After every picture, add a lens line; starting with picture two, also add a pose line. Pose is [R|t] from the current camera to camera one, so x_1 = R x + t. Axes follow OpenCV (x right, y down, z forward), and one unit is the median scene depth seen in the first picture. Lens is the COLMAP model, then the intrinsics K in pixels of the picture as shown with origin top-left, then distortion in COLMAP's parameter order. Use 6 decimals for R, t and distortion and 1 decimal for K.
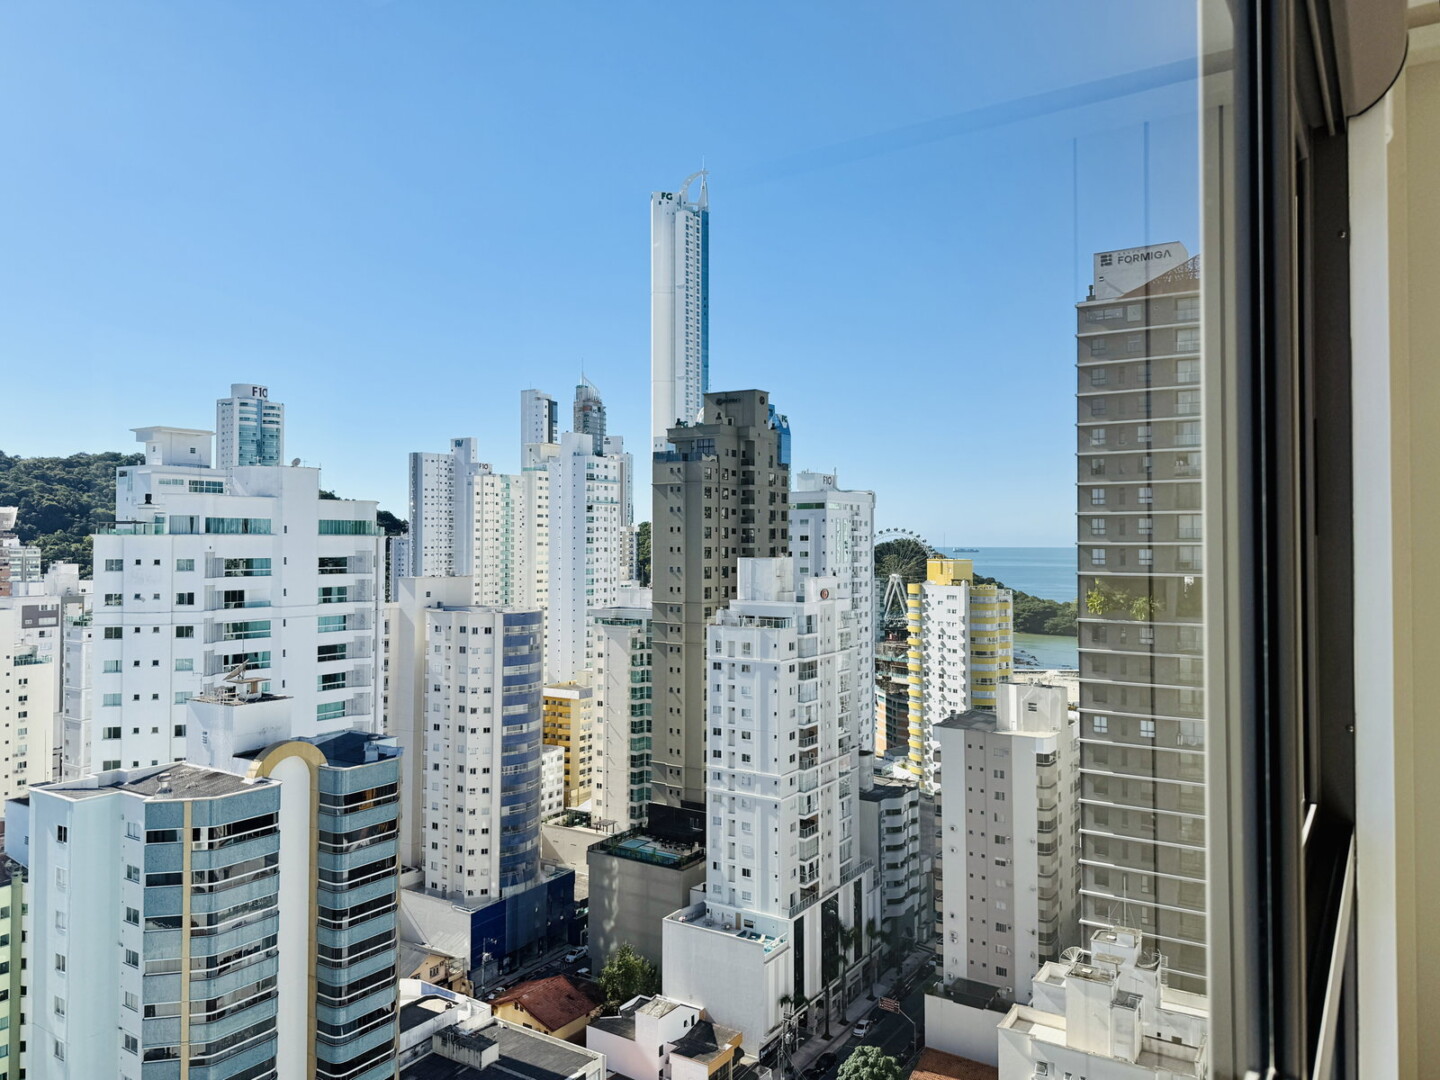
lens RADIAL K [[1005.2, 0, 697.8], [0, 1005.2, 520.4], [0, 0, 1]] dist [0.063140, -0.056701]
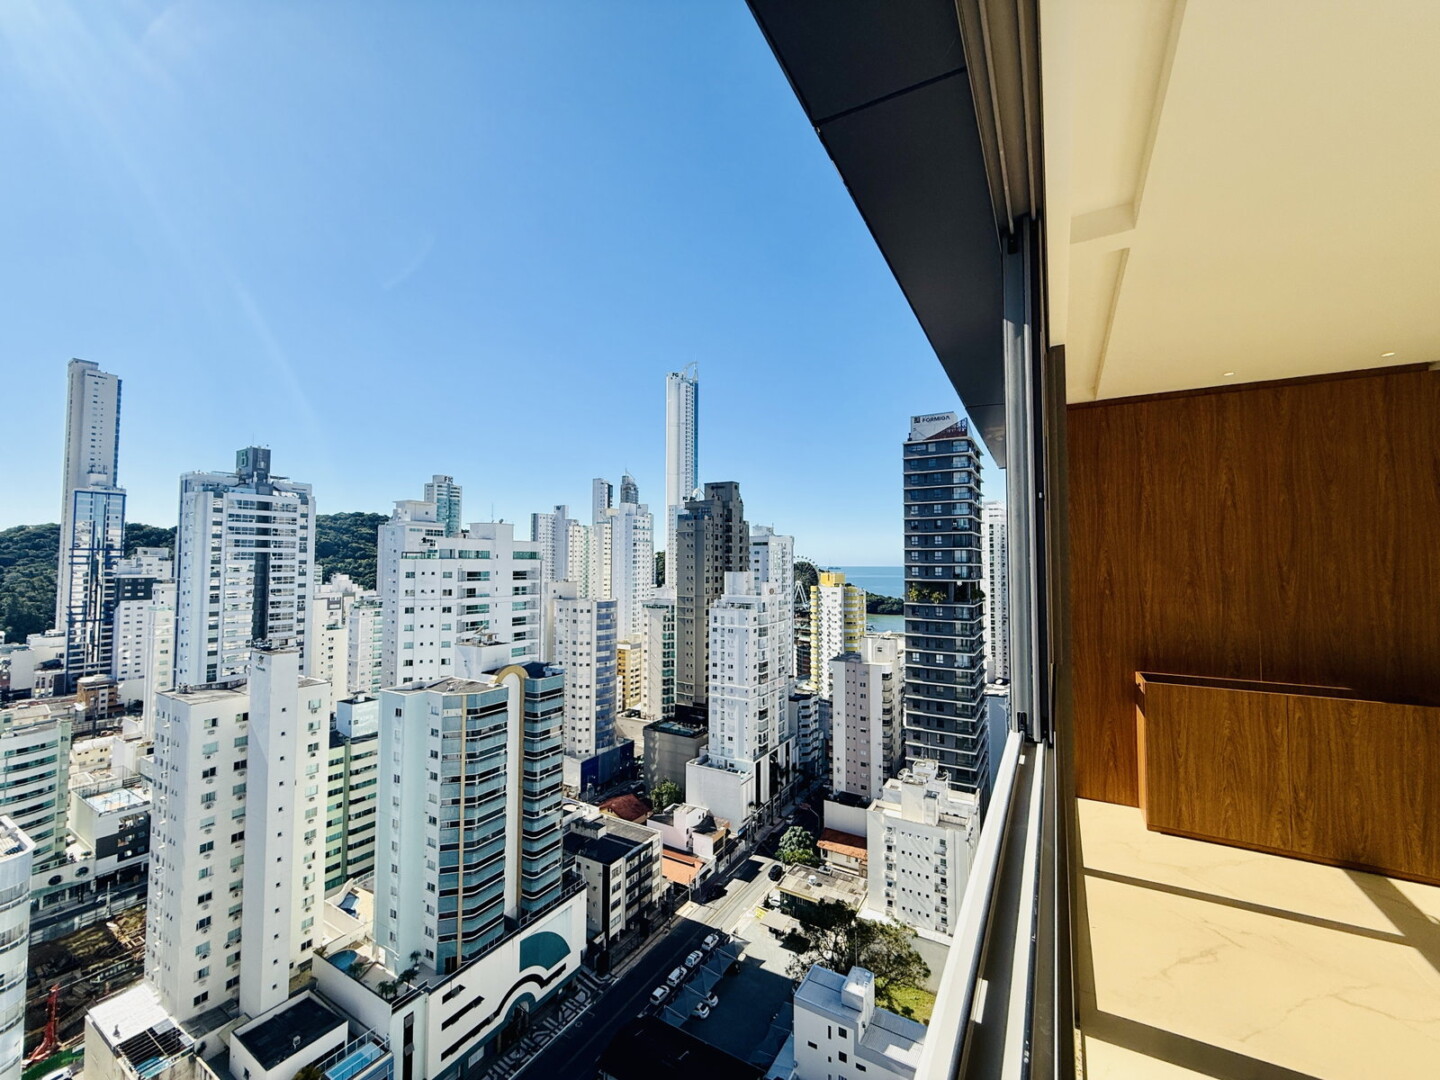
lens RADIAL K [[581.5, 0, 698.1], [0, 581.5, 540.0], [0, 0, 1]] dist [0.001920, 0.000858]
pose [[0.999040, 0.003794, 0.043634, -0.060737], [-0.002992, 0.999826, -0.018436, -0.002323], [-0.043697, 0.018288, 0.998877, -0.086778]]
